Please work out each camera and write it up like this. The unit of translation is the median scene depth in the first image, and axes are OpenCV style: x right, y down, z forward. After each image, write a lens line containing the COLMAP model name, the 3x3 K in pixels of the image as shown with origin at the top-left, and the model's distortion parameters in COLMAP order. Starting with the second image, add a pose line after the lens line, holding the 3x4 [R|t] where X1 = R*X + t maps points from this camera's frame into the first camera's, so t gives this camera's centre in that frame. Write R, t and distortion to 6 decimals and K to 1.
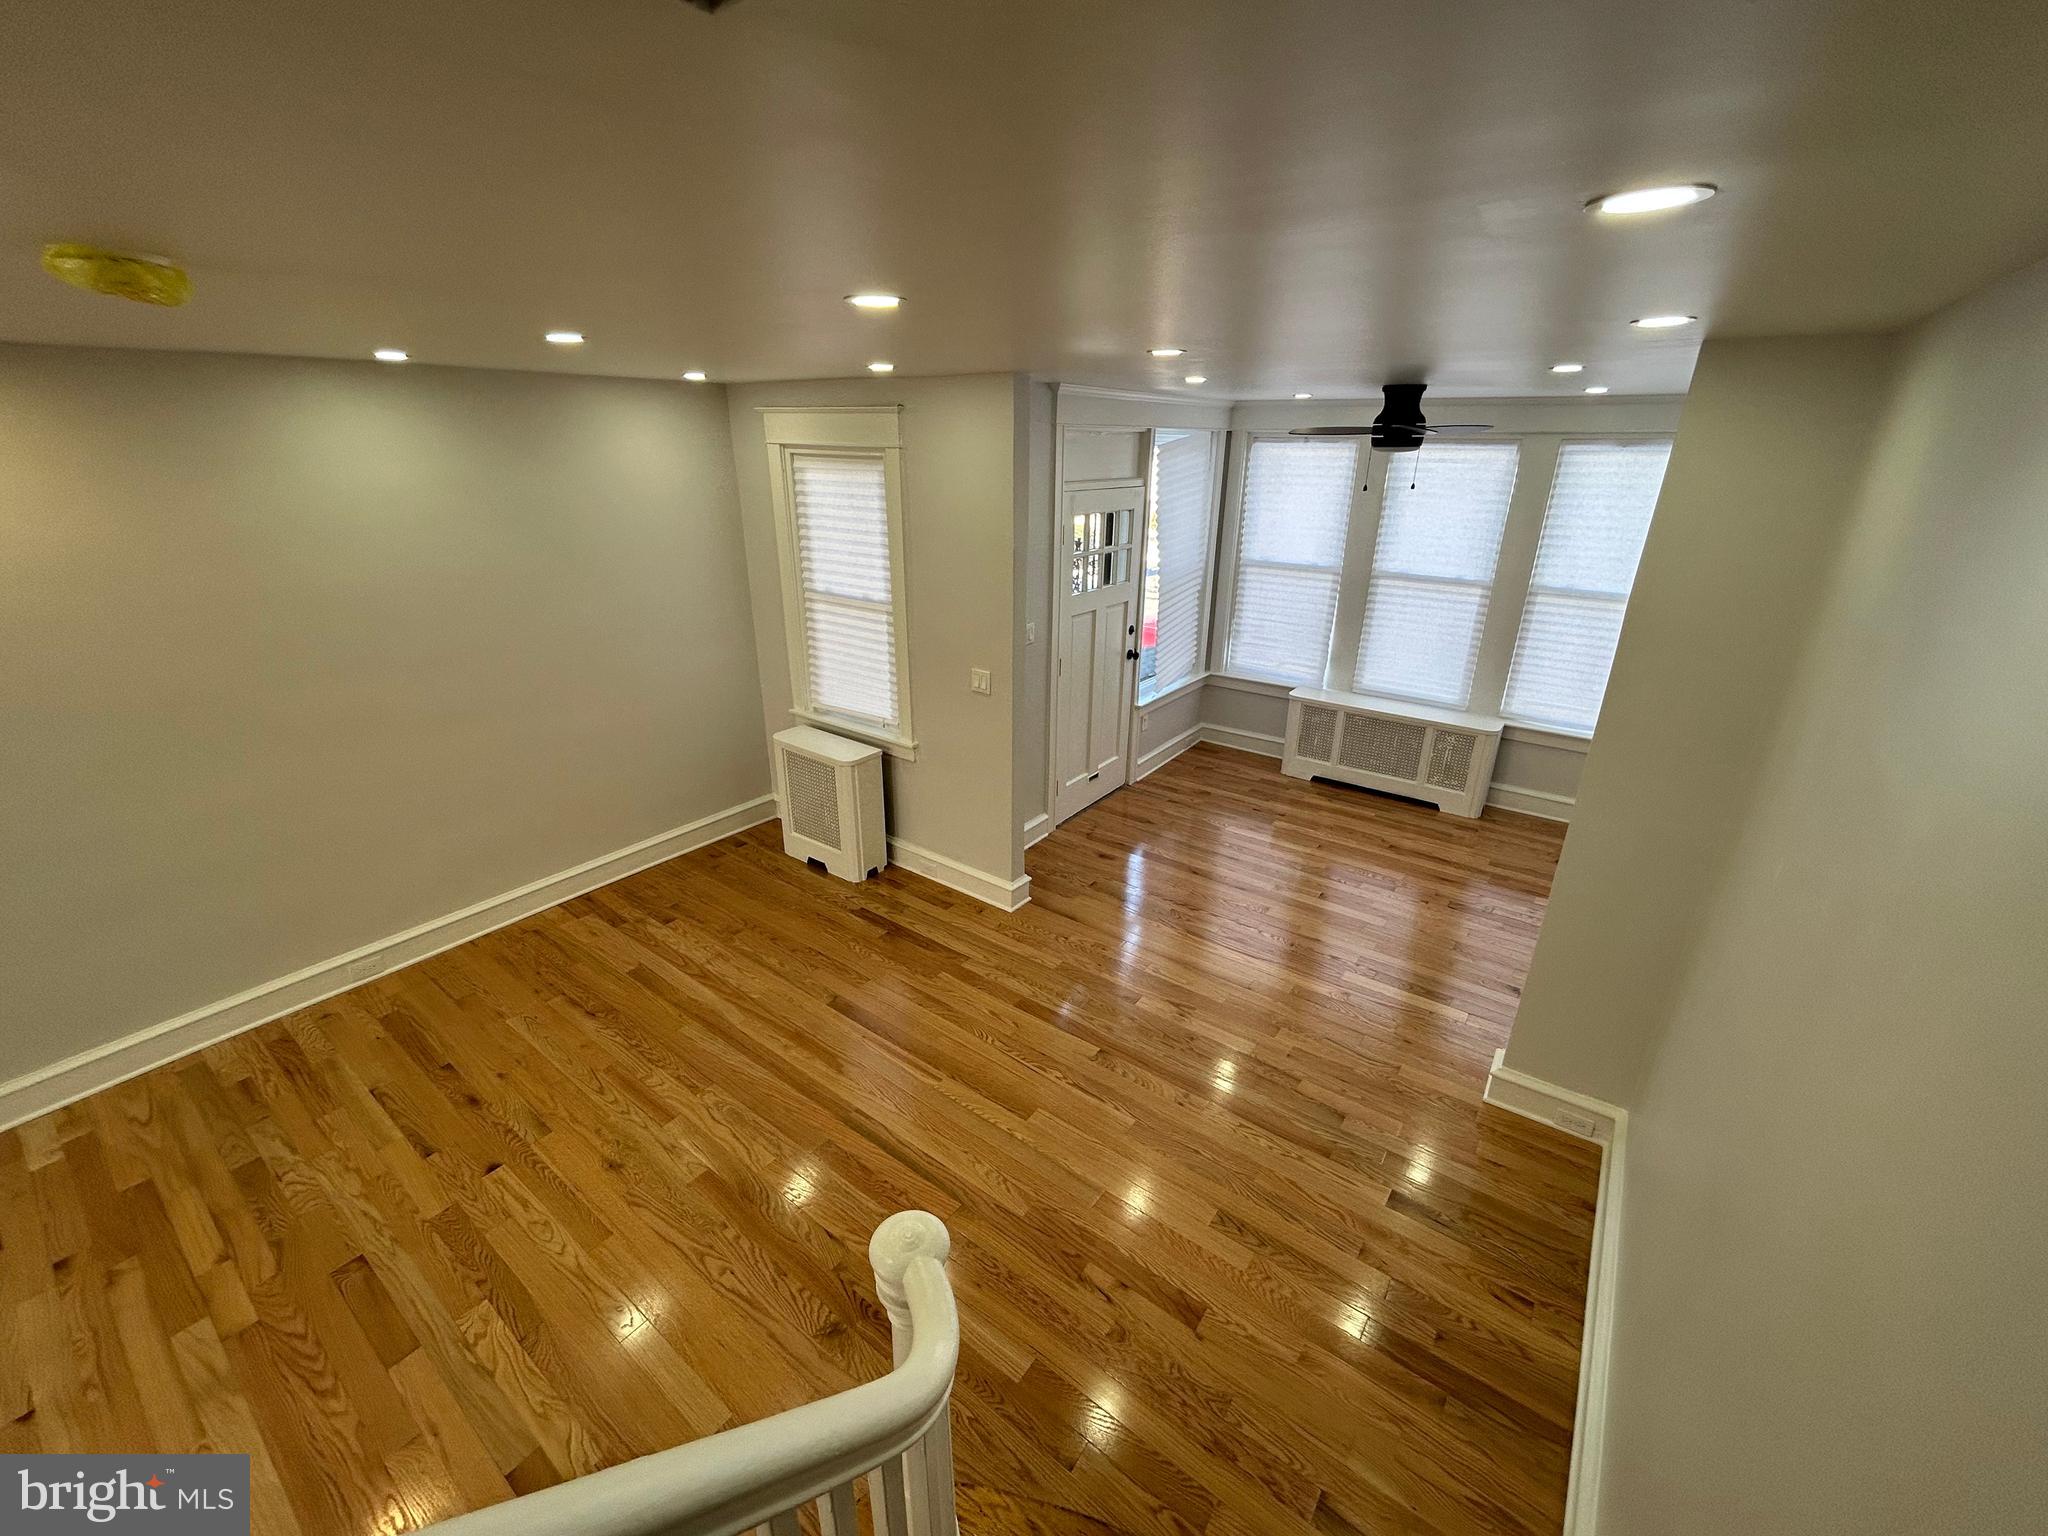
lens RADIAL K [[823.1, 0, 1022.8], [0, 823.1, 767.8], [0, 0, 1]] dist [-0.001037, 0.000044]
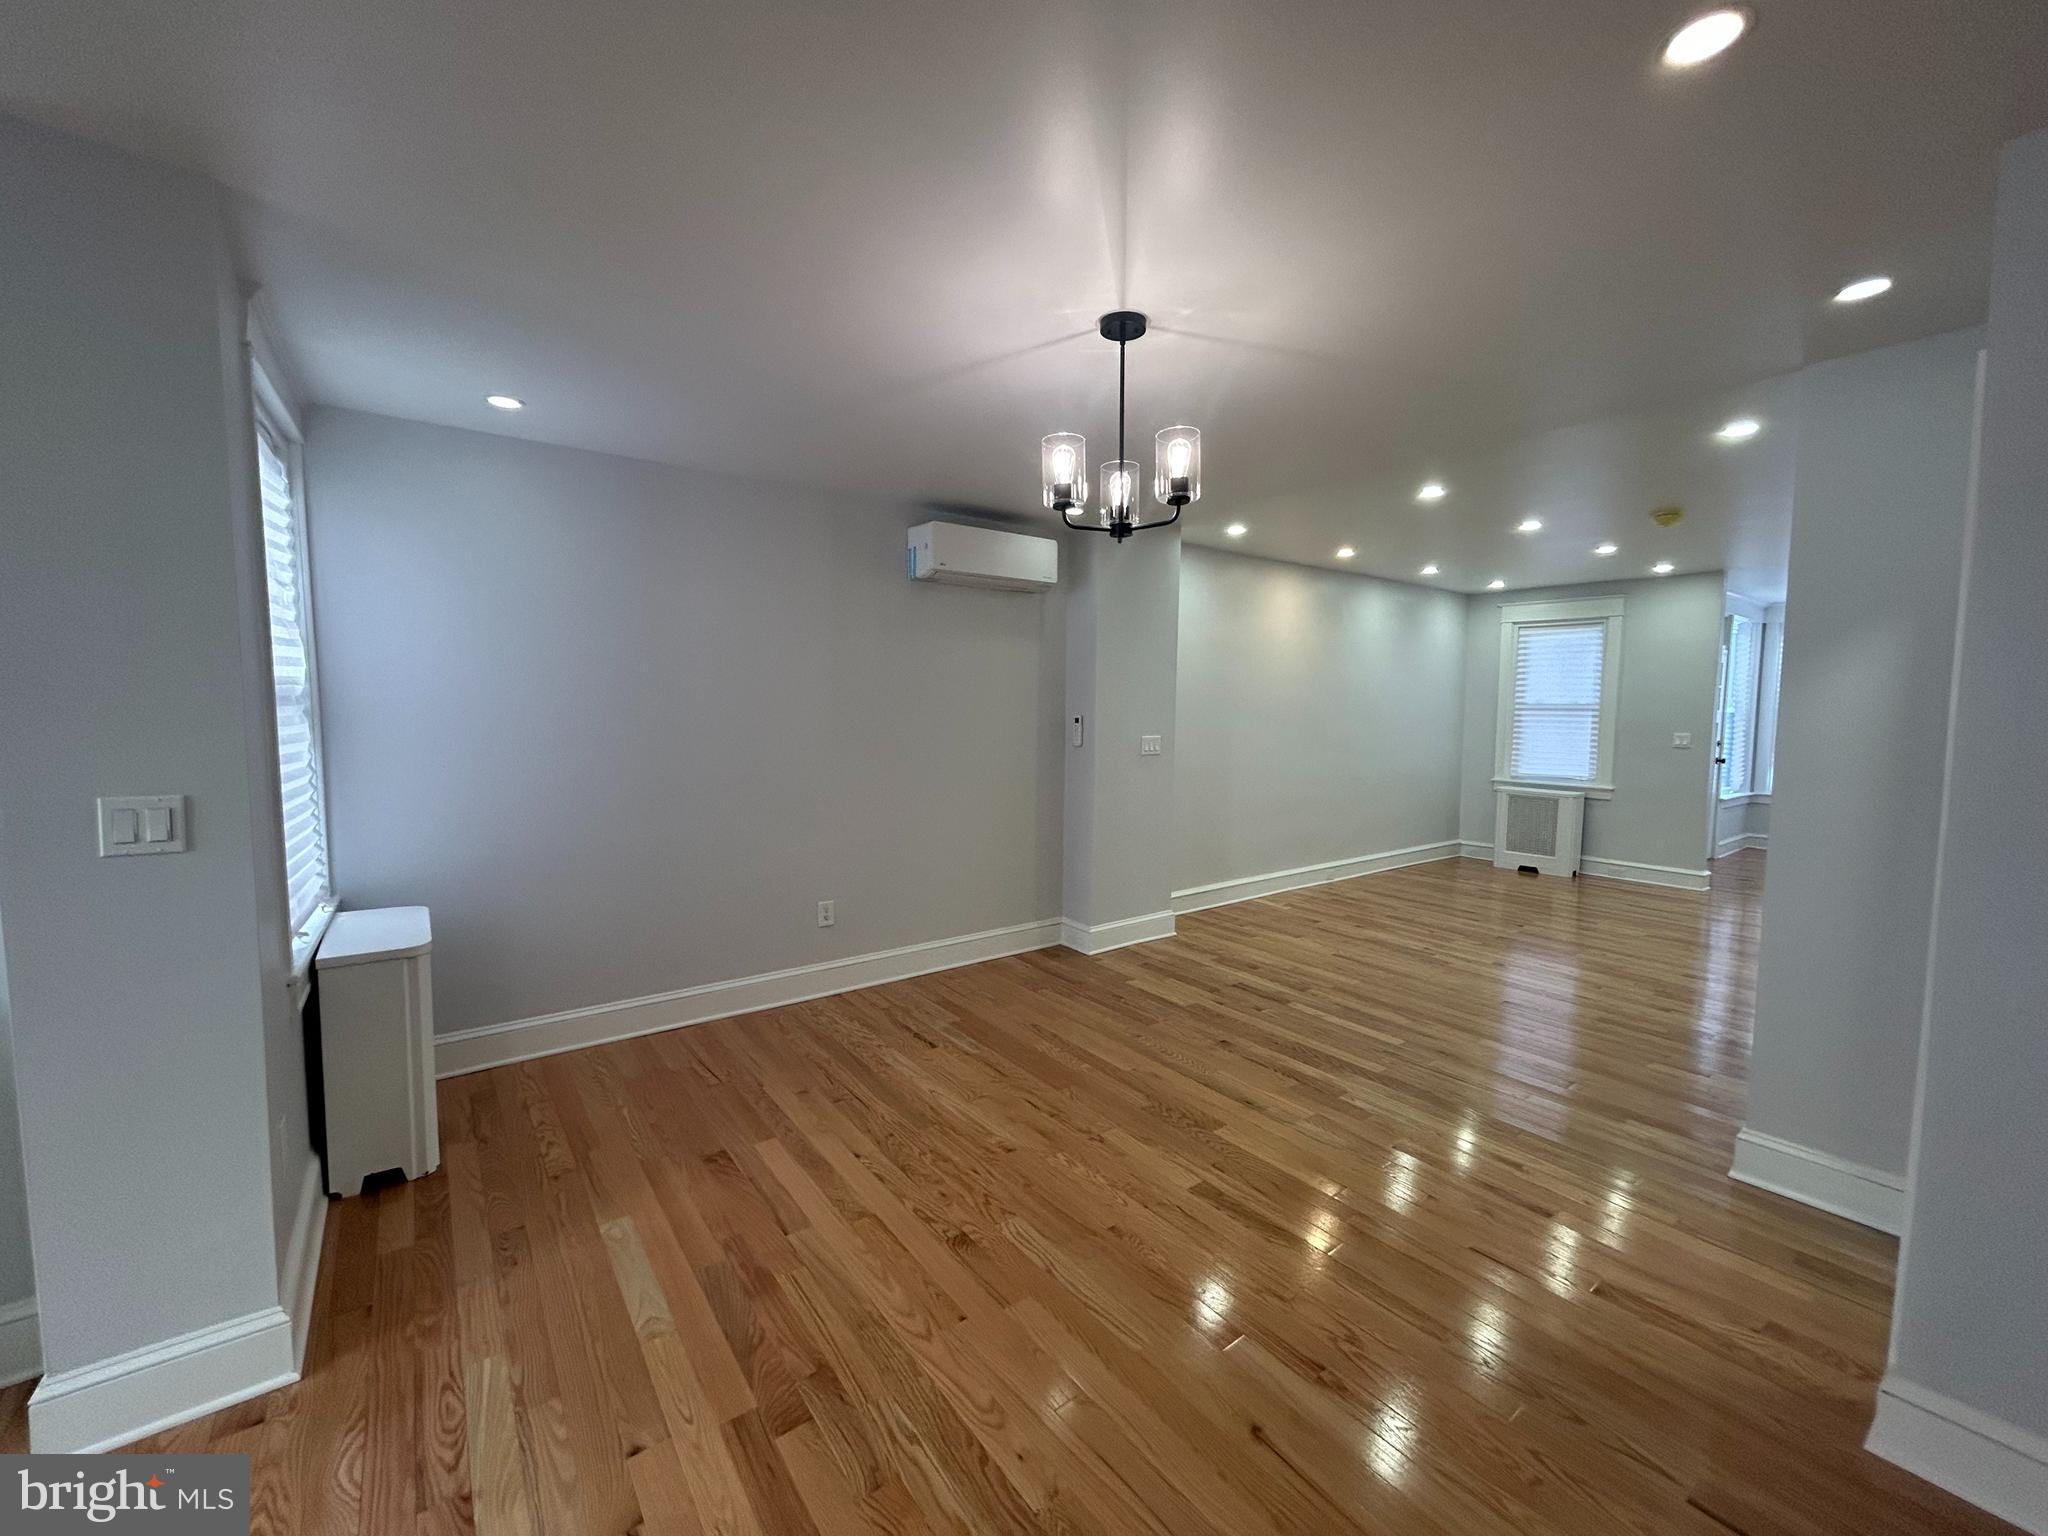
lens RADIAL K [[823.1, 0, 1024.1], [0, 823.1, 765.0], [0, 0, 1]] dist [-0.001037, 0.000044]
pose [[0.958379, 0.019530, -0.284832, -0.698854], [-0.104567, 0.952345, -0.286539, 0.459731], [0.265662, 0.304397, 0.914749, -0.721180]]
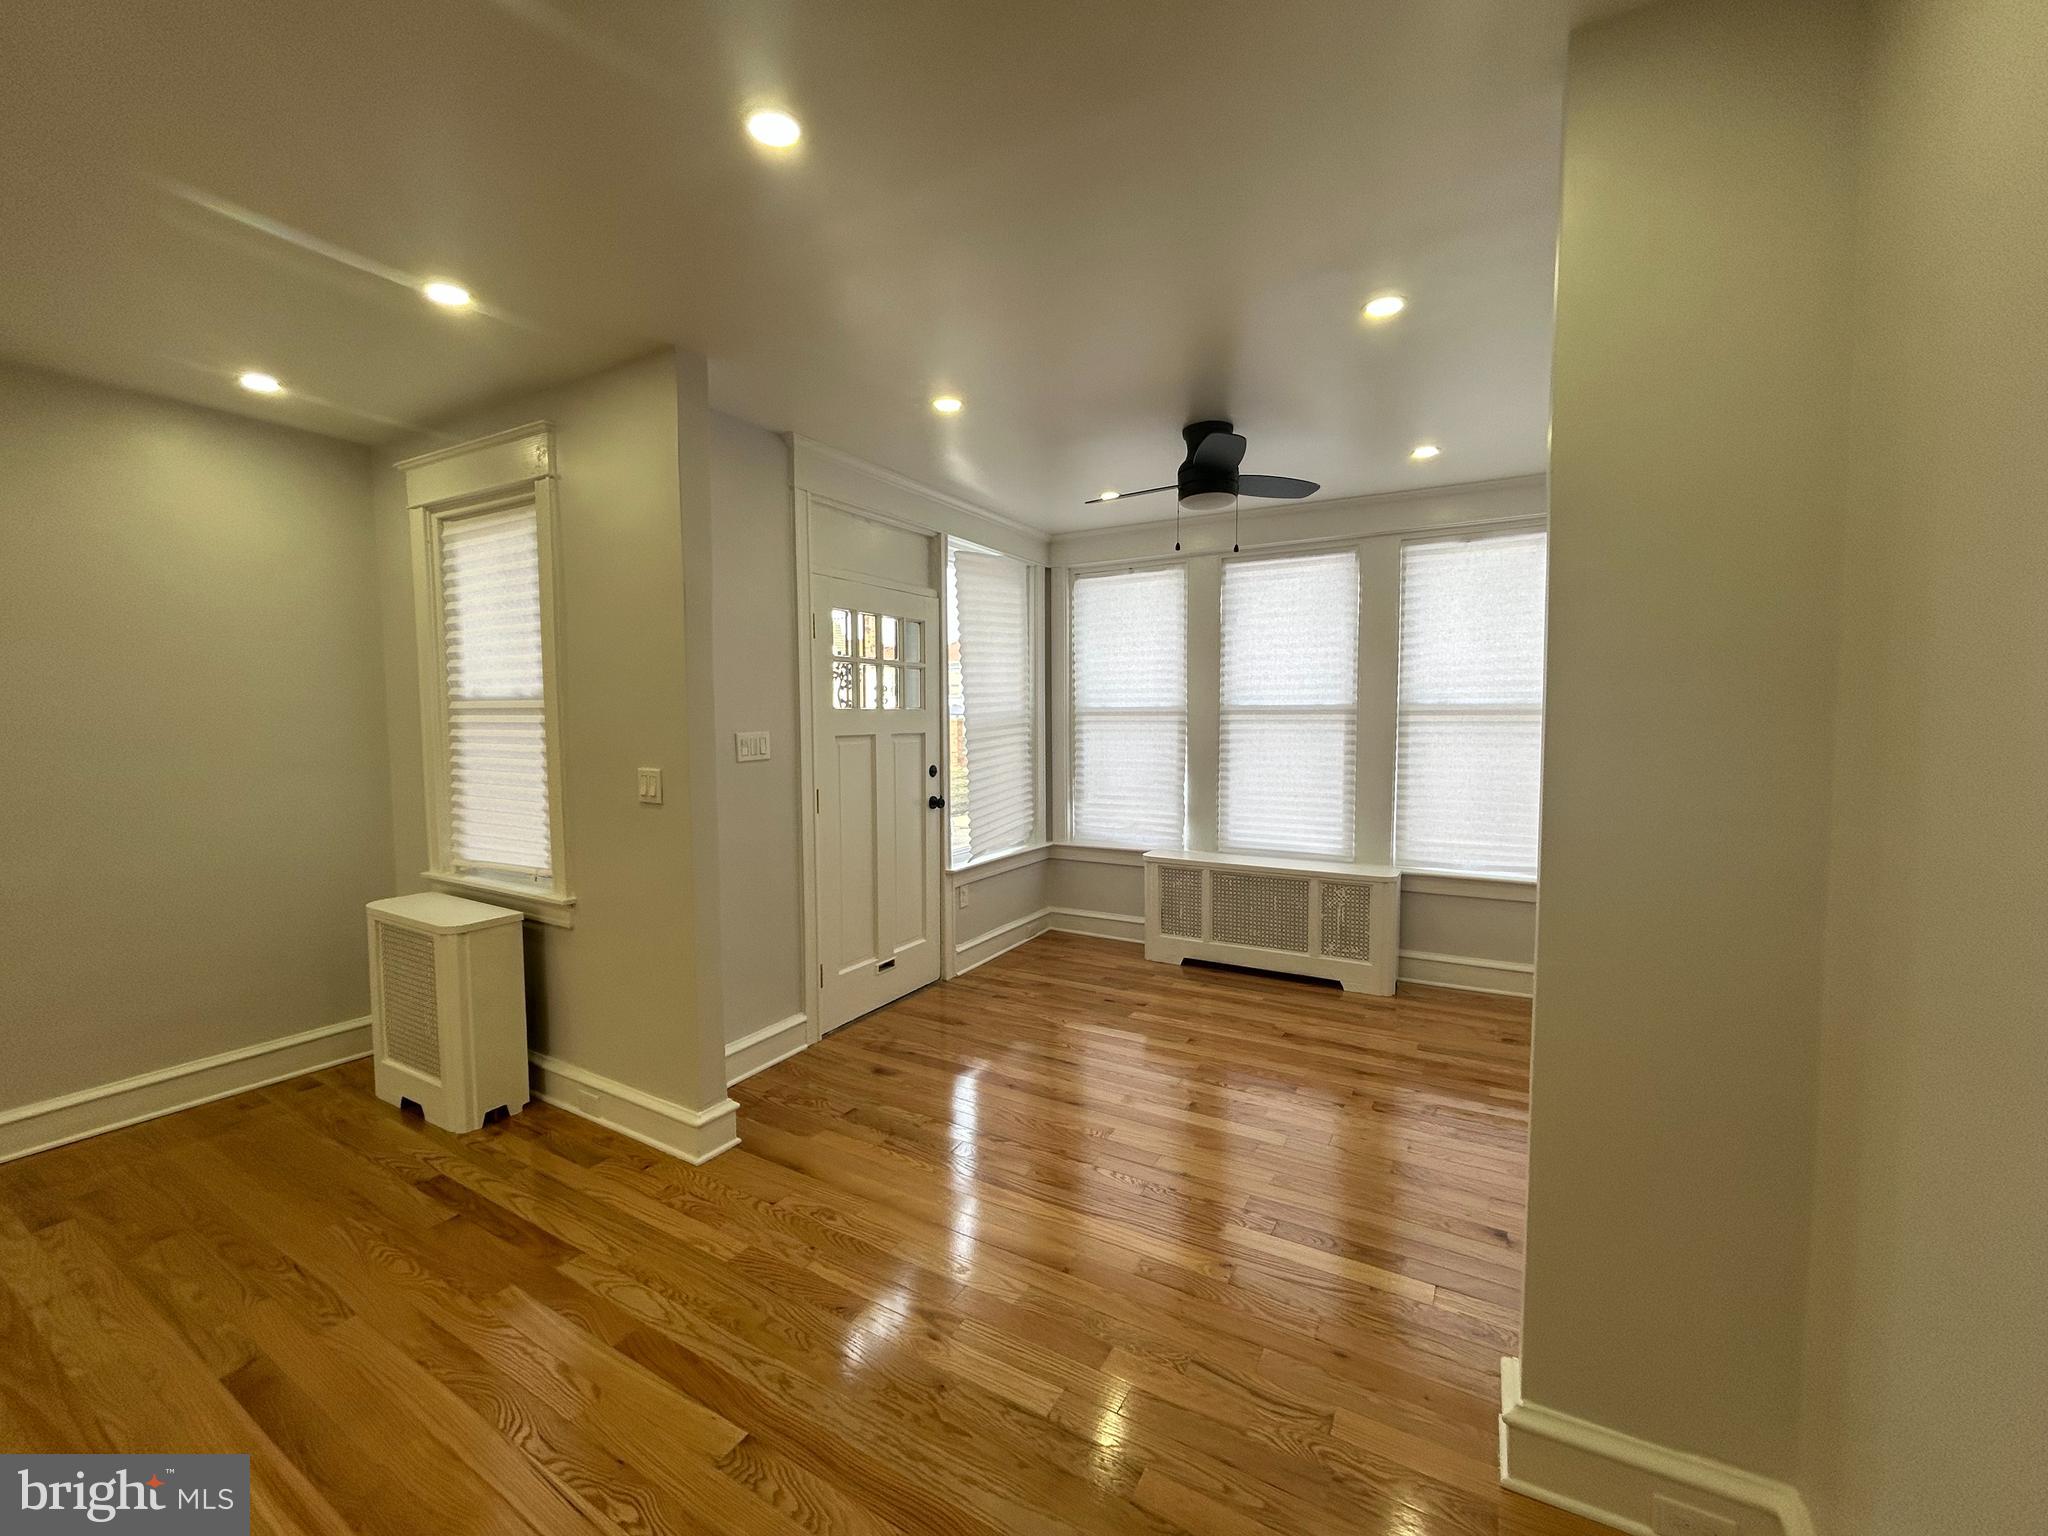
lens RADIAL K [[823.1, 0, 1018.9], [0, 823.1, 771.3], [0, 0, 1]] dist [-0.001037, 0.000044]
pose [[0.993839, -0.020898, 0.108846, 0.141175], [0.052757, 0.952869, -0.298760, 0.080287], [-0.097473, 0.302662, 0.948101, 0.268438]]
